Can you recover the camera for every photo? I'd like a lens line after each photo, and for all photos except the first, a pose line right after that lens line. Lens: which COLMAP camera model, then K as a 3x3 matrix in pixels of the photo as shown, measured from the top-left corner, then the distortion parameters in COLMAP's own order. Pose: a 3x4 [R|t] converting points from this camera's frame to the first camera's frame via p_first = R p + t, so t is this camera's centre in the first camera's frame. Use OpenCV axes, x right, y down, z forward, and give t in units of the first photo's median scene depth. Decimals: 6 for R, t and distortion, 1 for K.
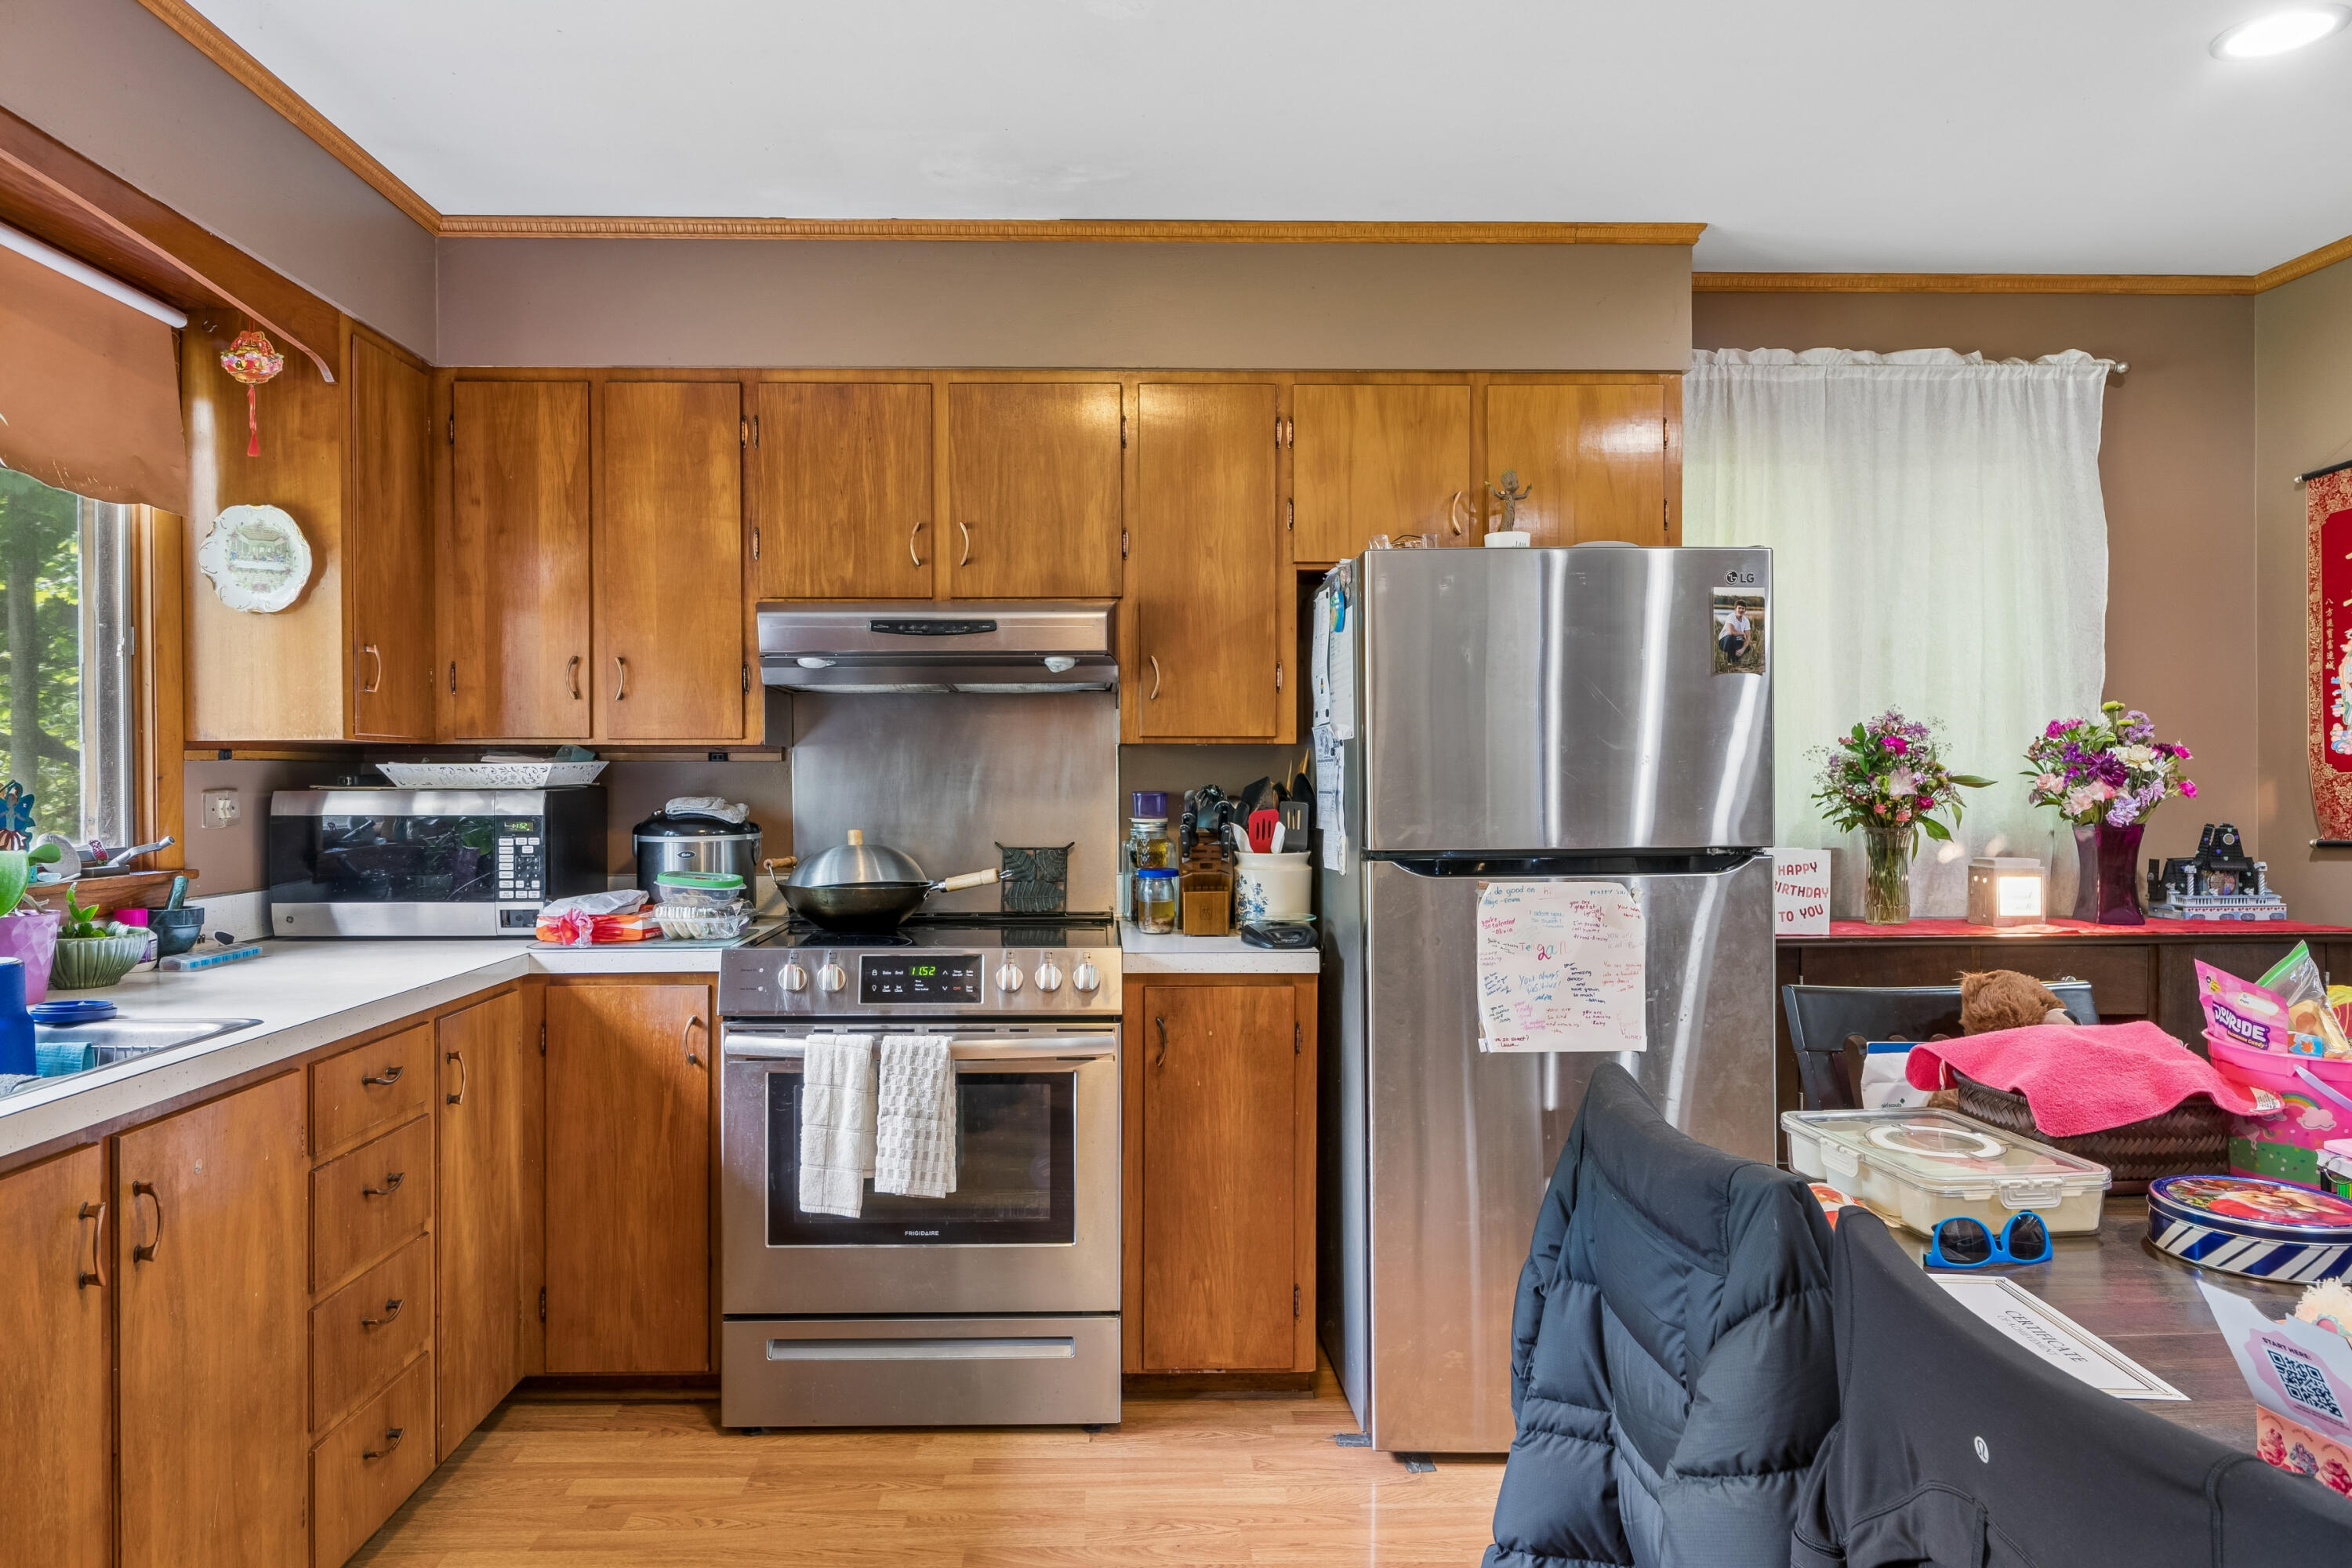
lens RADIAL K [[1513.1, 0, 1146.6], [0, 1513.1, 776.6], [0, 0, 1]] dist [-0.003605, 0.003989]
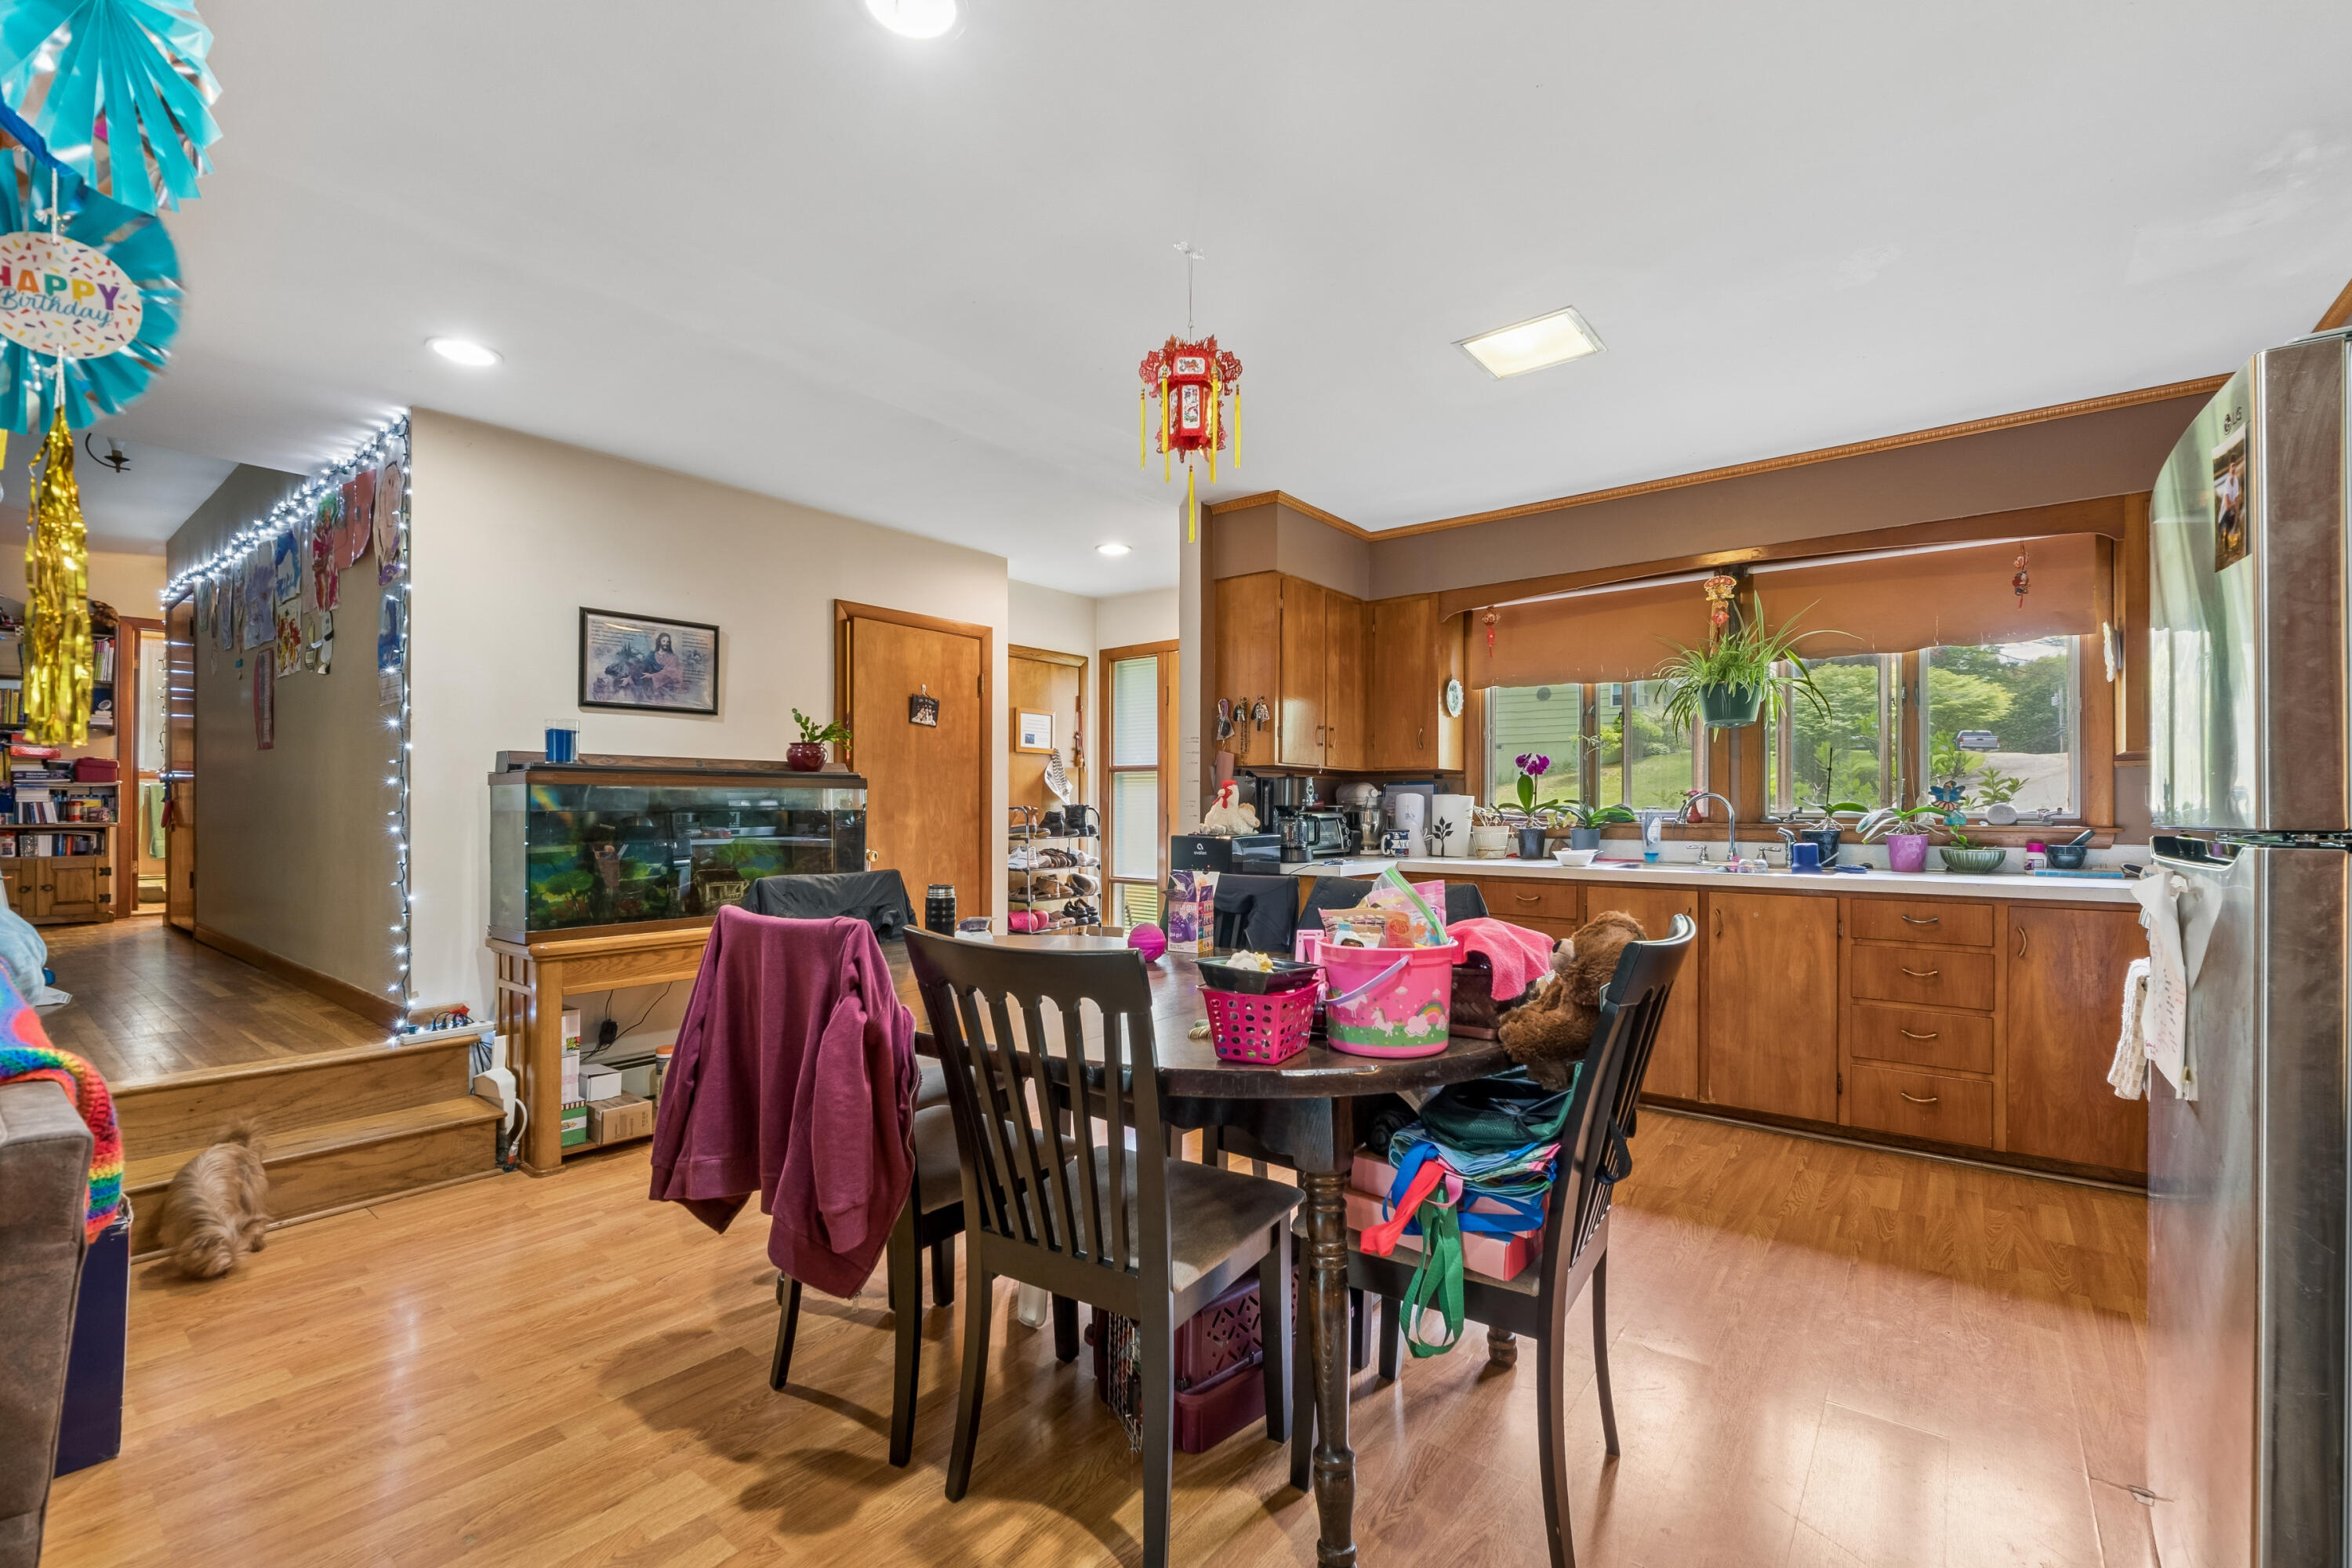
lens RADIAL K [[996.2, 0, 1176.0], [0, 996.2, 810.6], [0, 0, 1]] dist [-0.004763, -0.001013]
pose [[-0.641307, 0.005248, -0.767266, 0.867741], [-0.000686, 0.999972, 0.007413, 0.029451], [0.767284, 0.005281, -0.641286, 0.794860]]
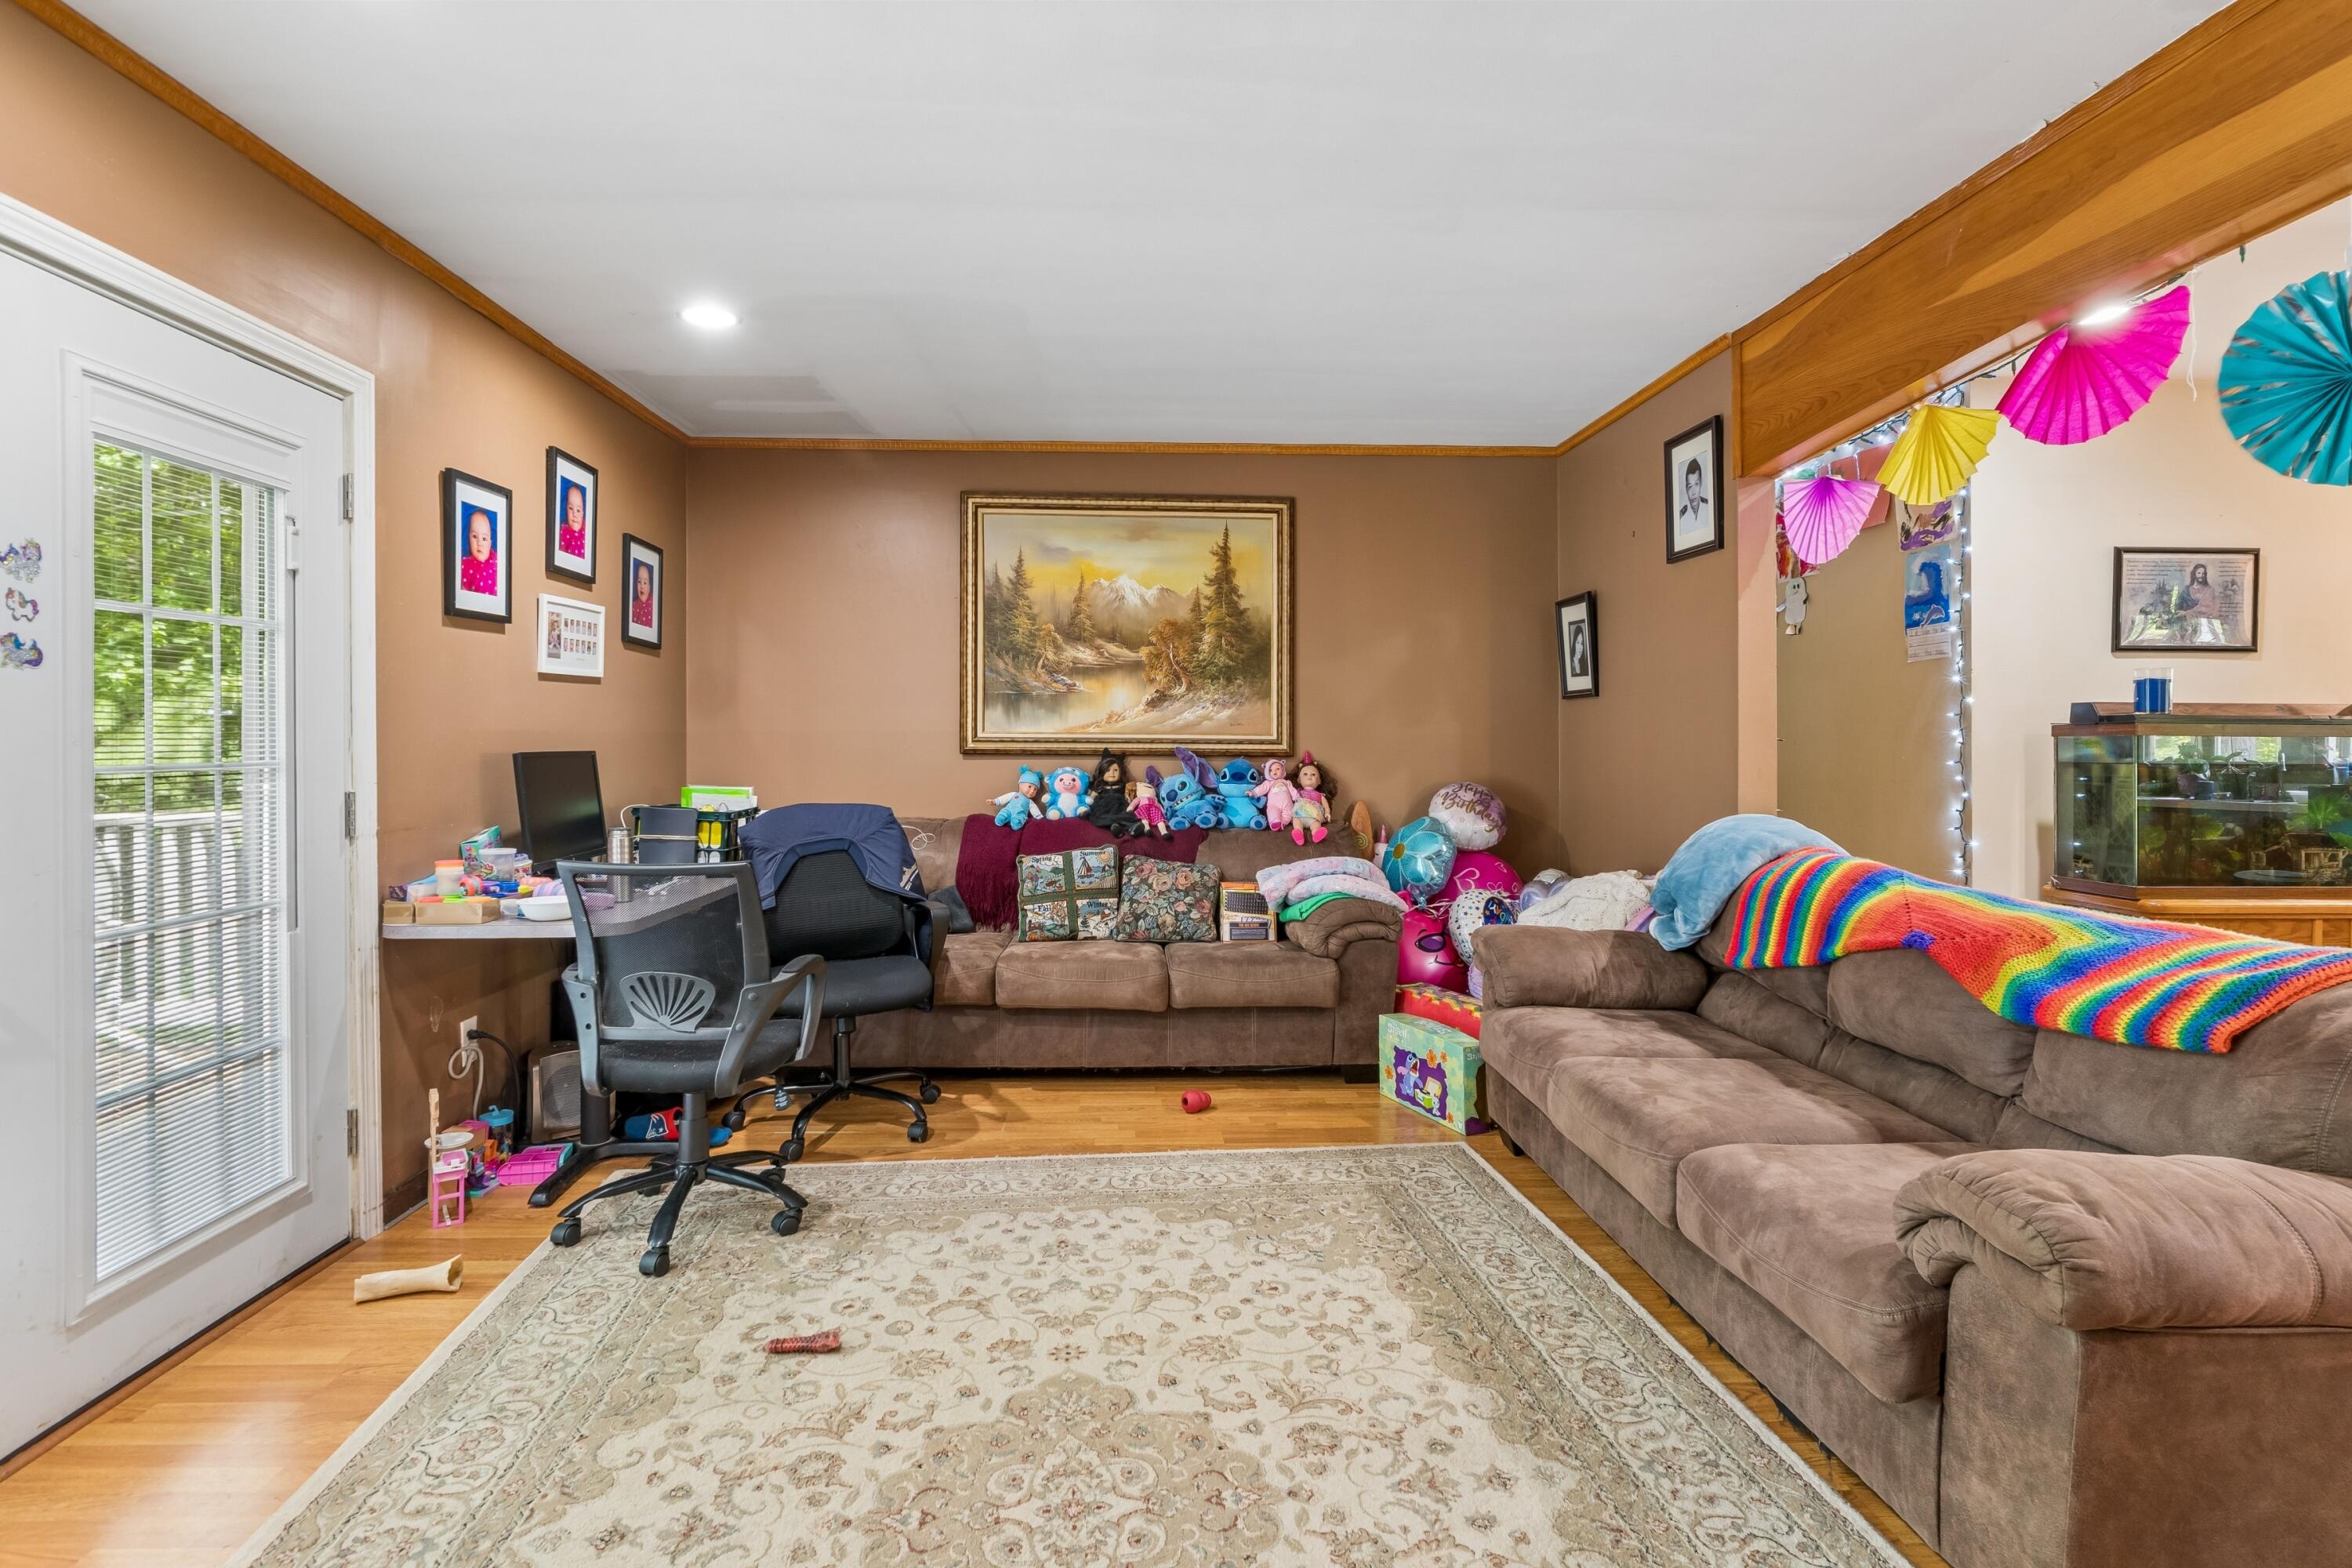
lens RADIAL K [[1169.8, 0, 1153.5], [0, 1169.8, 743.4], [0, 0, 1]] dist [-0.003745, 0.000292]
pose [[-0.999953, -0.003877, -0.008915, 1.473660], [-0.003891, 0.999991, 0.001553, 0.019918], [0.008909, 0.001588, -0.999959, 0.795039]]
